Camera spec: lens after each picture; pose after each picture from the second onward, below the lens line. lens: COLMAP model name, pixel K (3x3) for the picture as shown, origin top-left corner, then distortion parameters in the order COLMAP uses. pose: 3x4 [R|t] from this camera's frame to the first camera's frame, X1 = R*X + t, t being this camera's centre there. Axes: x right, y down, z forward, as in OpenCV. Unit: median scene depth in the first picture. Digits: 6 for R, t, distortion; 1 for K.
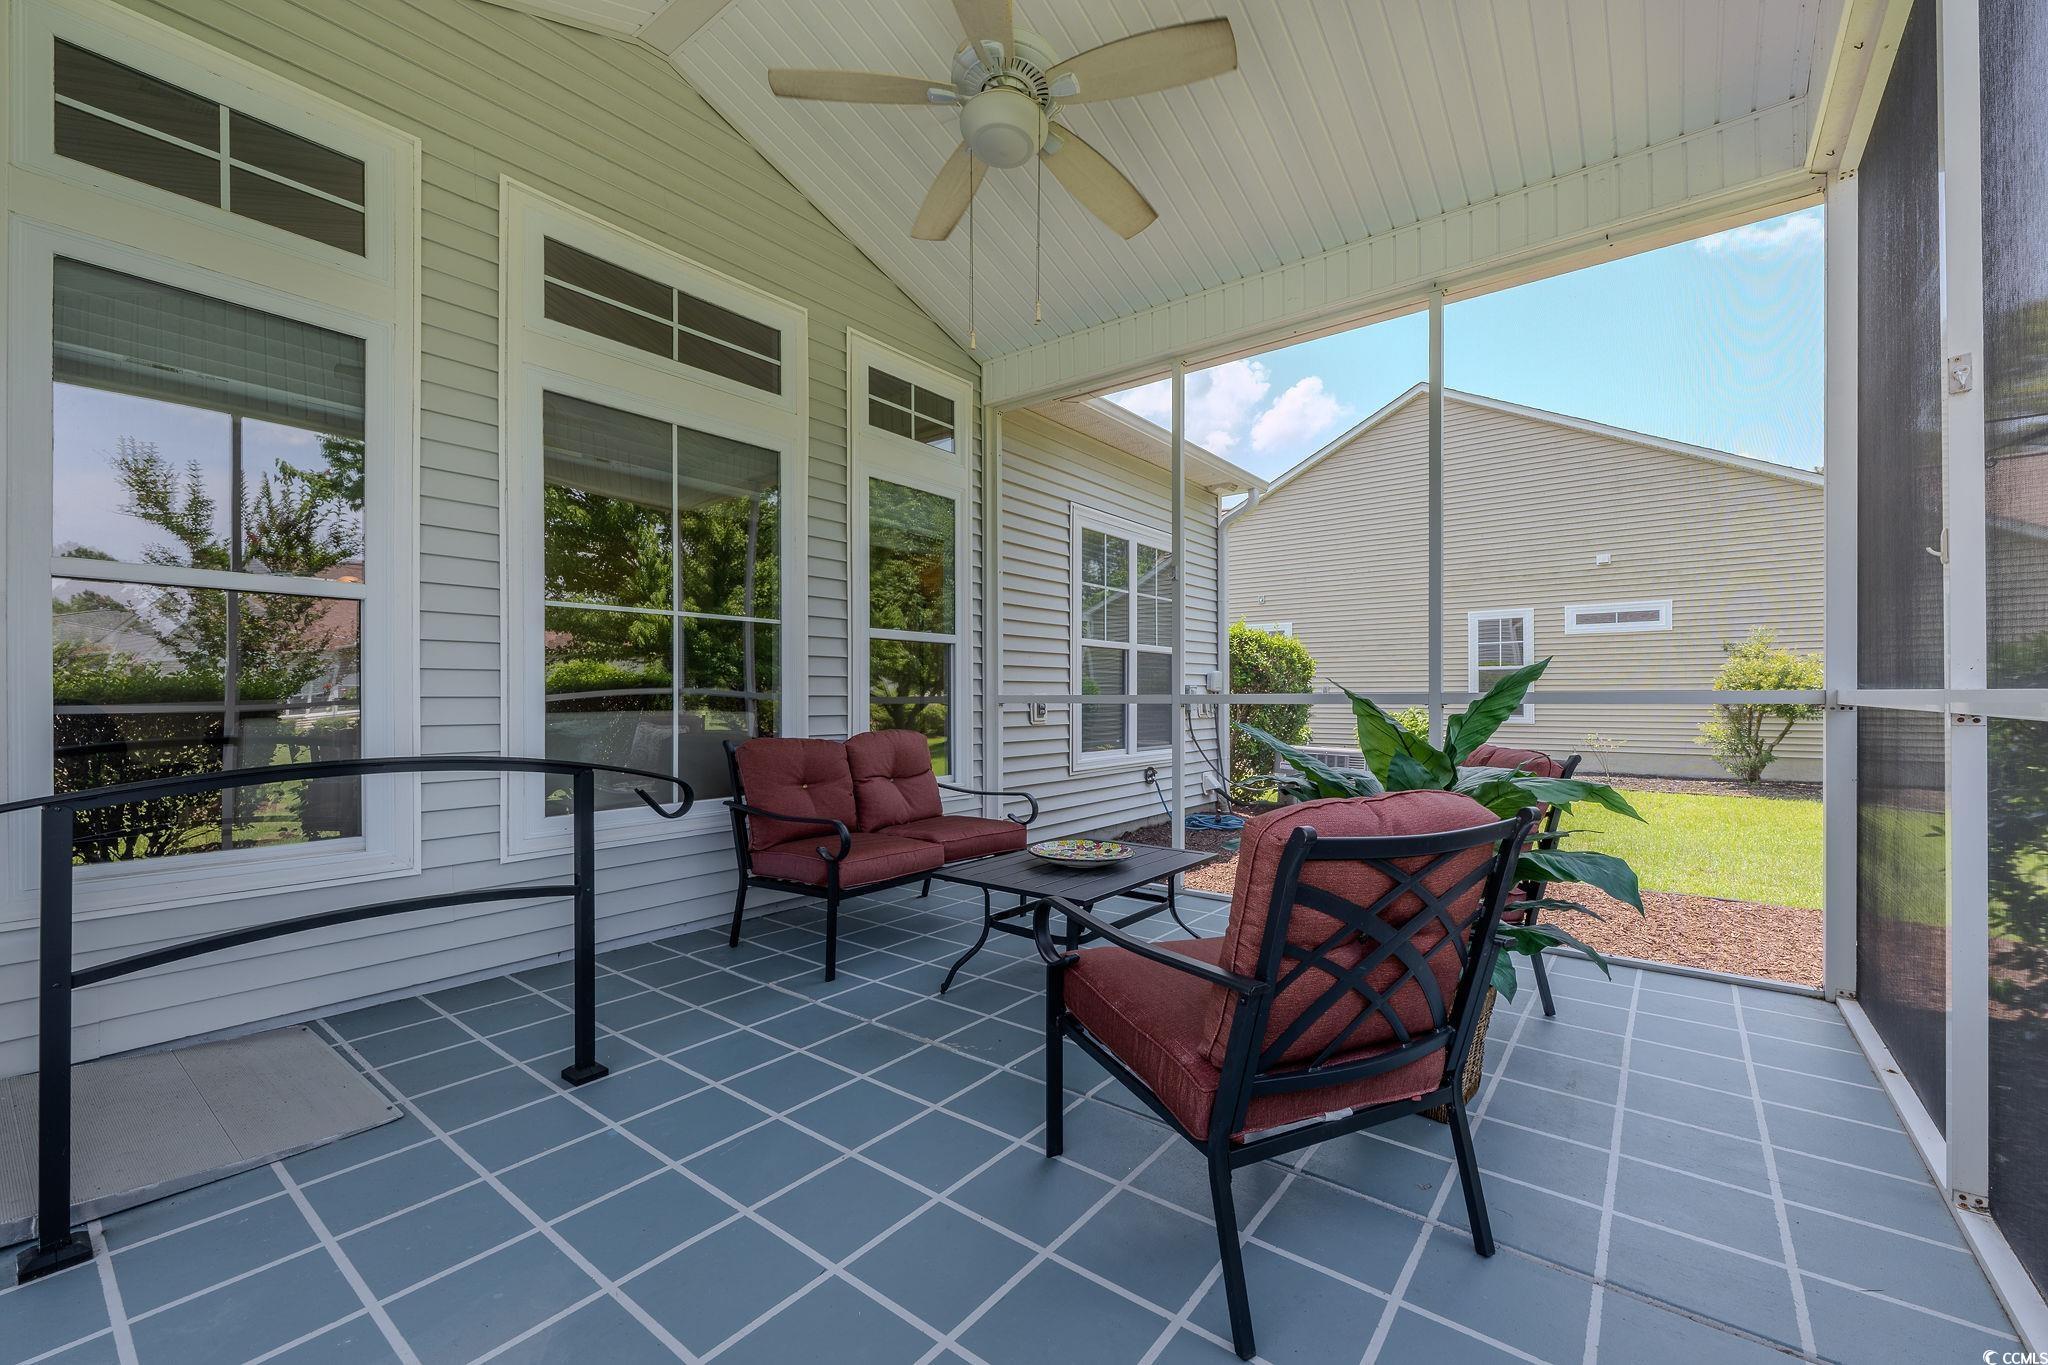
lens RADIAL K [[833.0, 0, 1009.7], [0, 833.0, 693.6], [0, 0, 1]] dist [-0.003278, 0.000624]
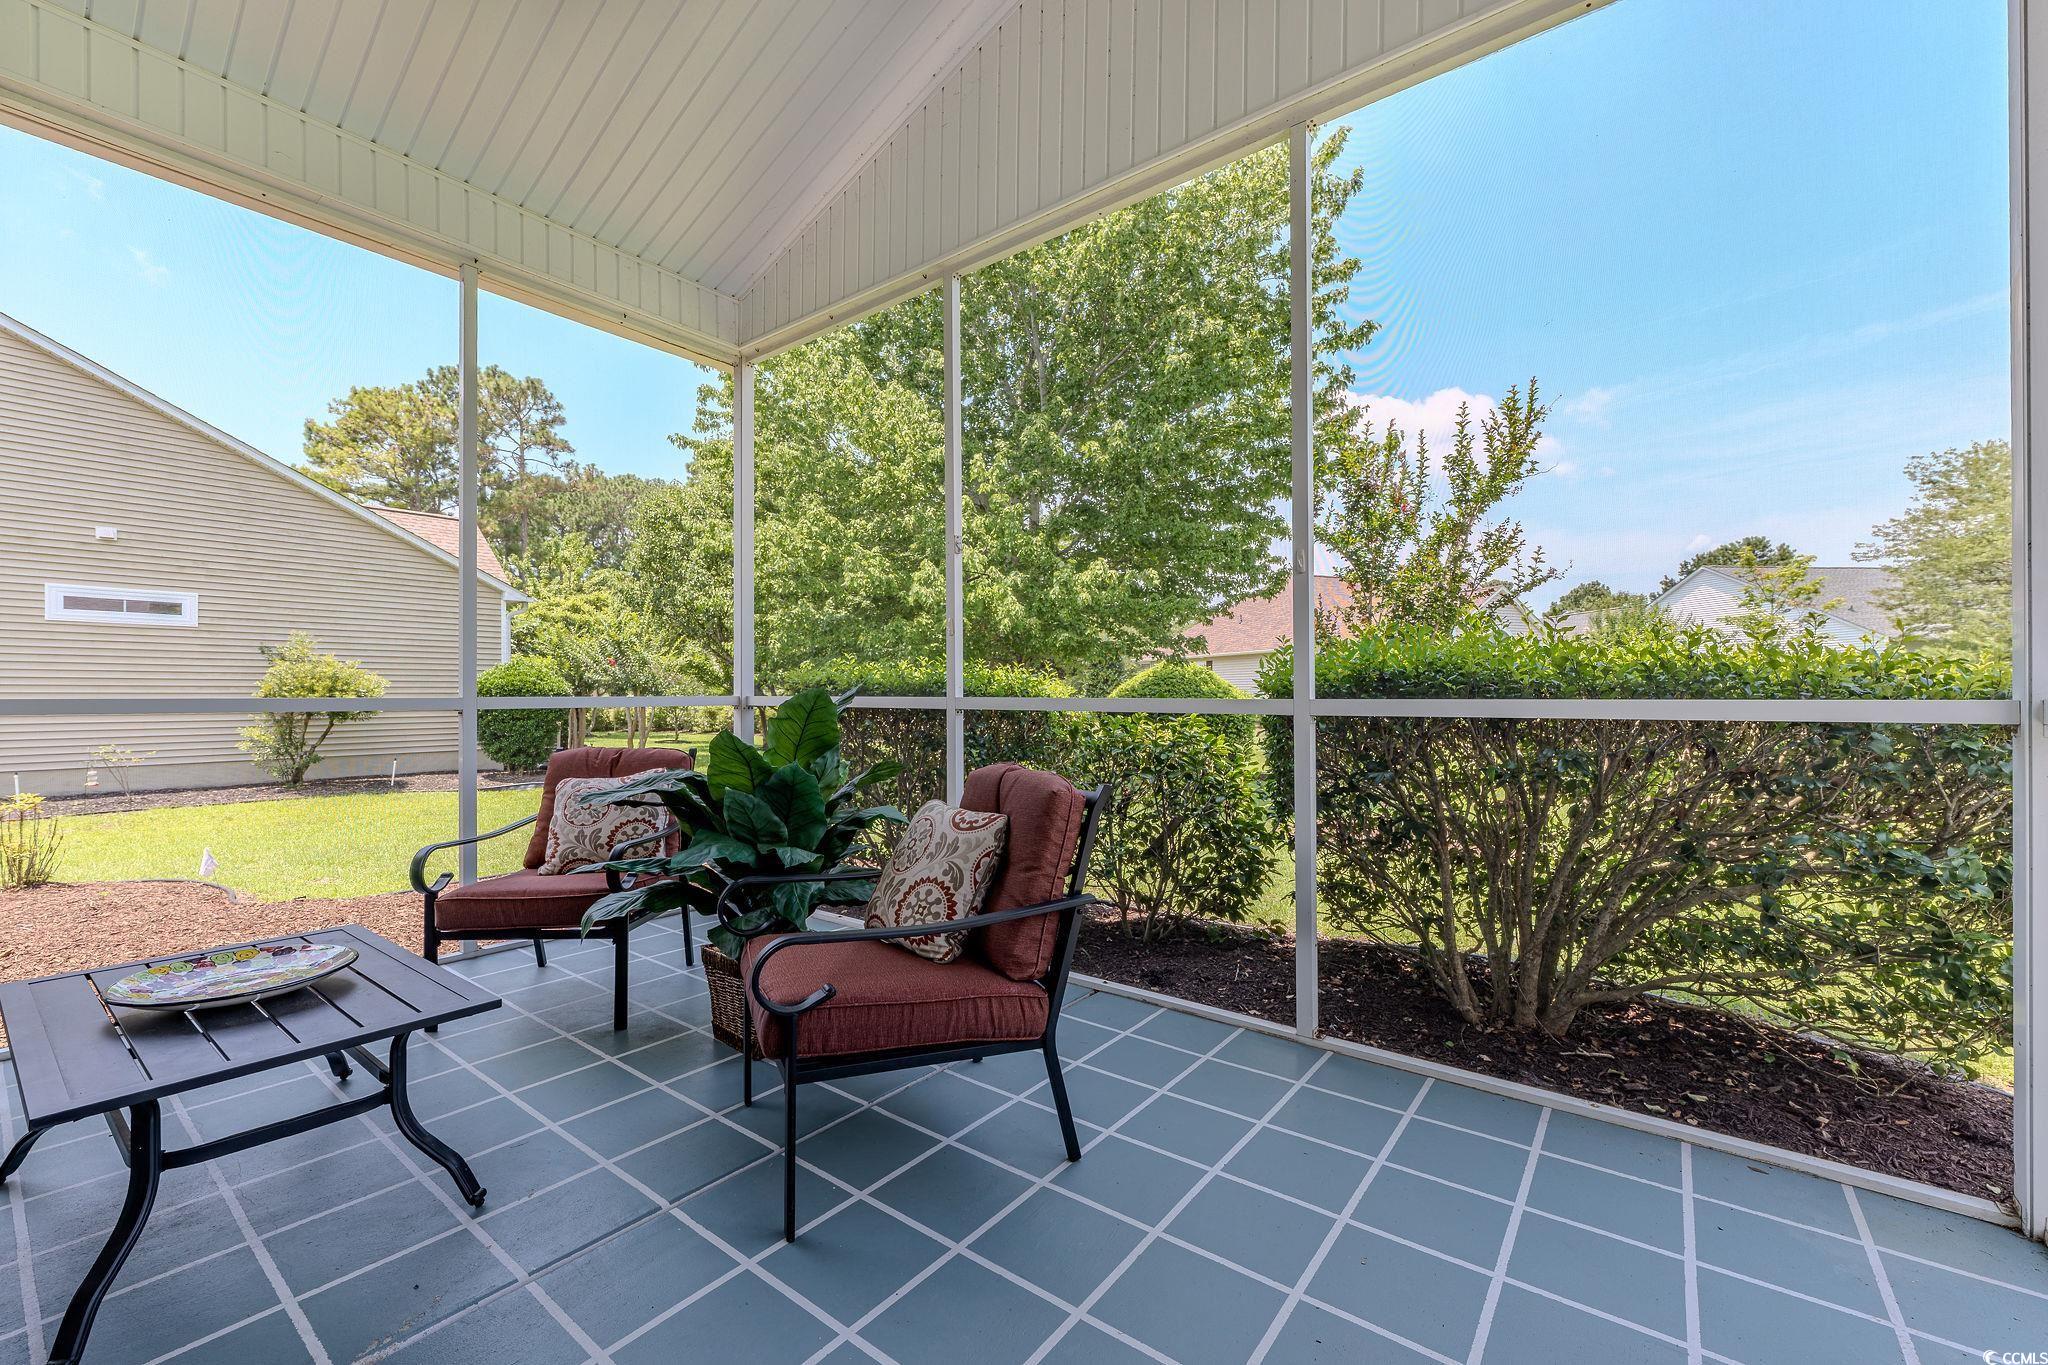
lens RADIAL K [[833.0, 0, 1009.4], [0, 833.0, 679.4], [0, 0, 1]] dist [-0.003278, 0.000624]
pose [[-0.000206, 0.022426, 0.999748, -0.405445], [-0.002815, 0.999745, -0.022426, -0.003043], [-0.999996, -0.002819, -0.000143, 0.392368]]
